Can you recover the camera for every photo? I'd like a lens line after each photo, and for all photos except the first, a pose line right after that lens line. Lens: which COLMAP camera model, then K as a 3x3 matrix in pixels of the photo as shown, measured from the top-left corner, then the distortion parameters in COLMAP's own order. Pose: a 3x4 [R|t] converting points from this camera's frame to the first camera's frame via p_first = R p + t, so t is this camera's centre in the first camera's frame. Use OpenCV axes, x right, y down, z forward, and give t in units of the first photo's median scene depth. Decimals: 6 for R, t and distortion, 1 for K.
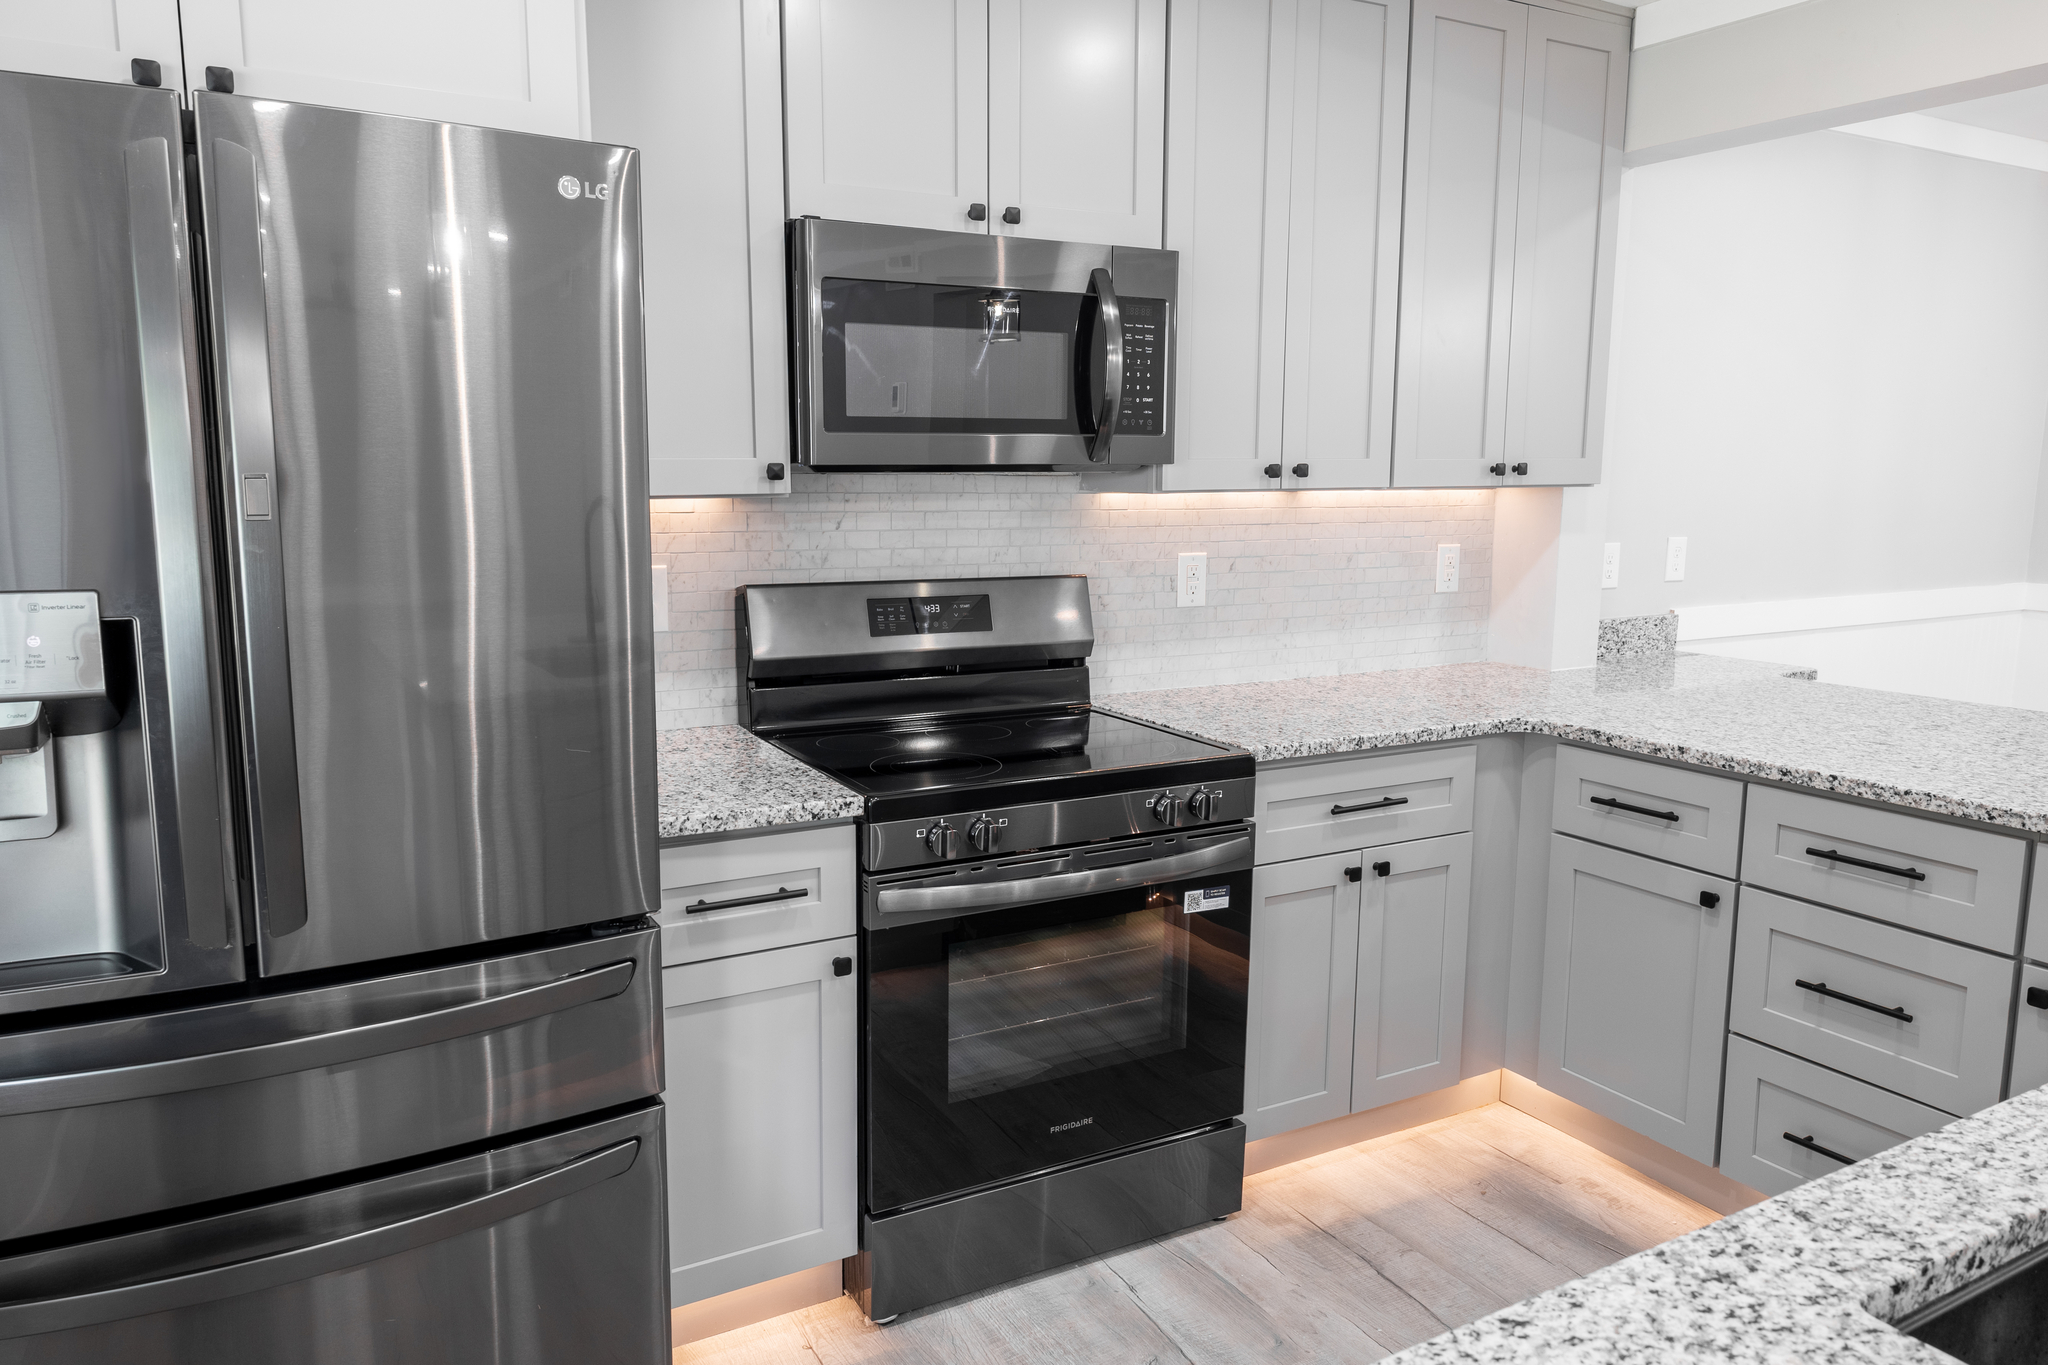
lens RADIAL K [[1417.2, 0, 1041.7], [0, 1417.2, 684.3], [0, 0, 1]] dist [0.005510, 0.002486]
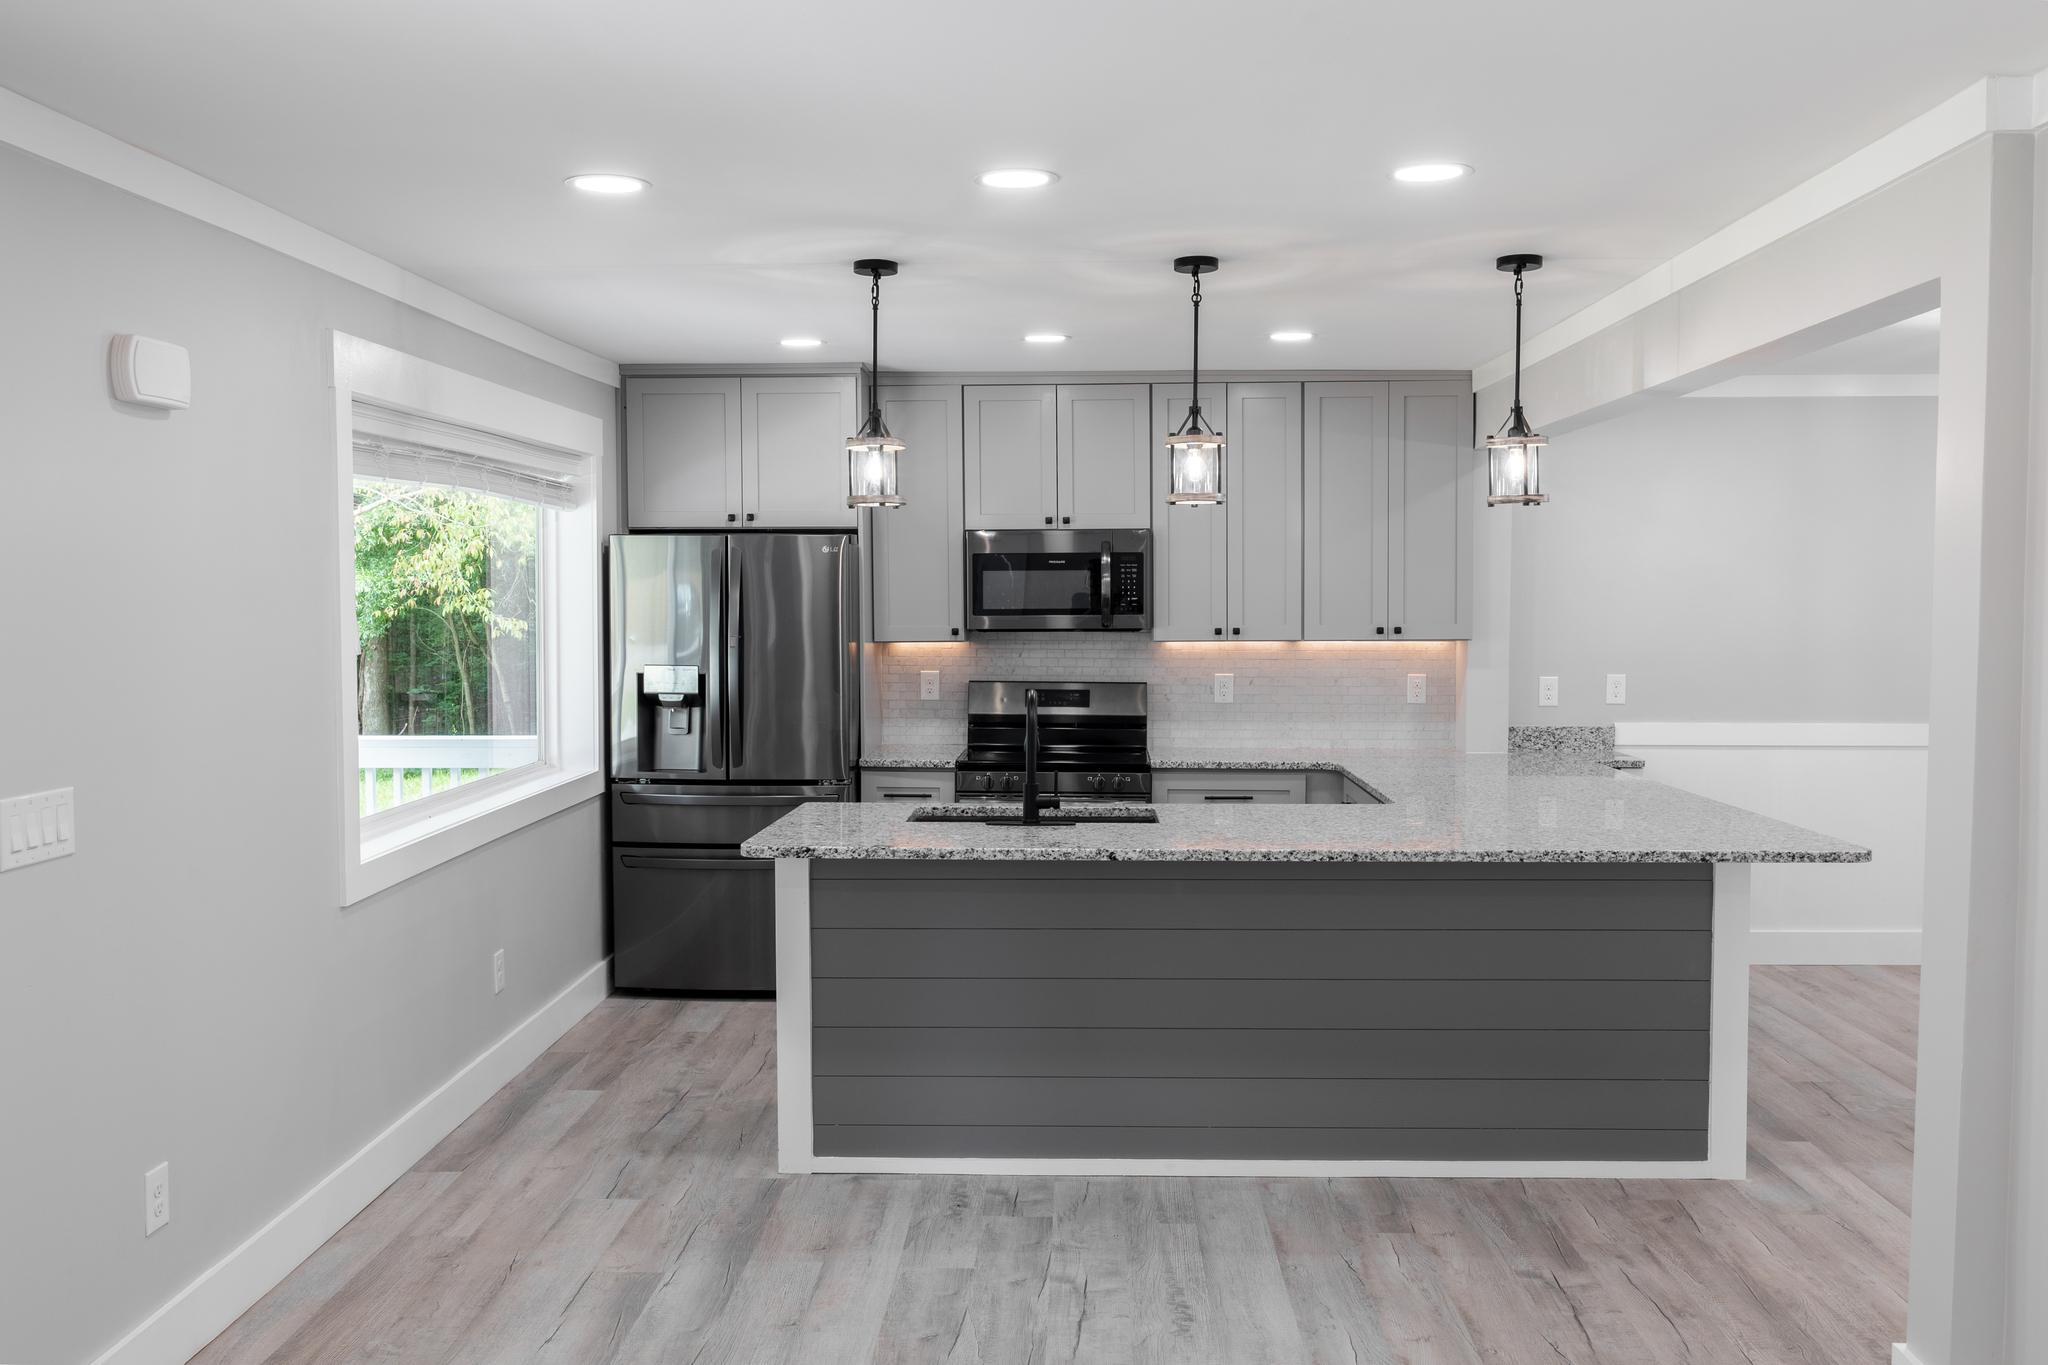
lens RADIAL K [[1732.1, 0, 1024.0], [0, 1732.1, 682.5], [0, 0, 1]] dist [0.080404, 0.002525]
pose [[0.845724, 0.022246, -0.533157, 1.255220], [-0.078548, 0.993437, -0.083148, 0.146284], [0.527808, 0.112199, 0.841921, -1.199029]]
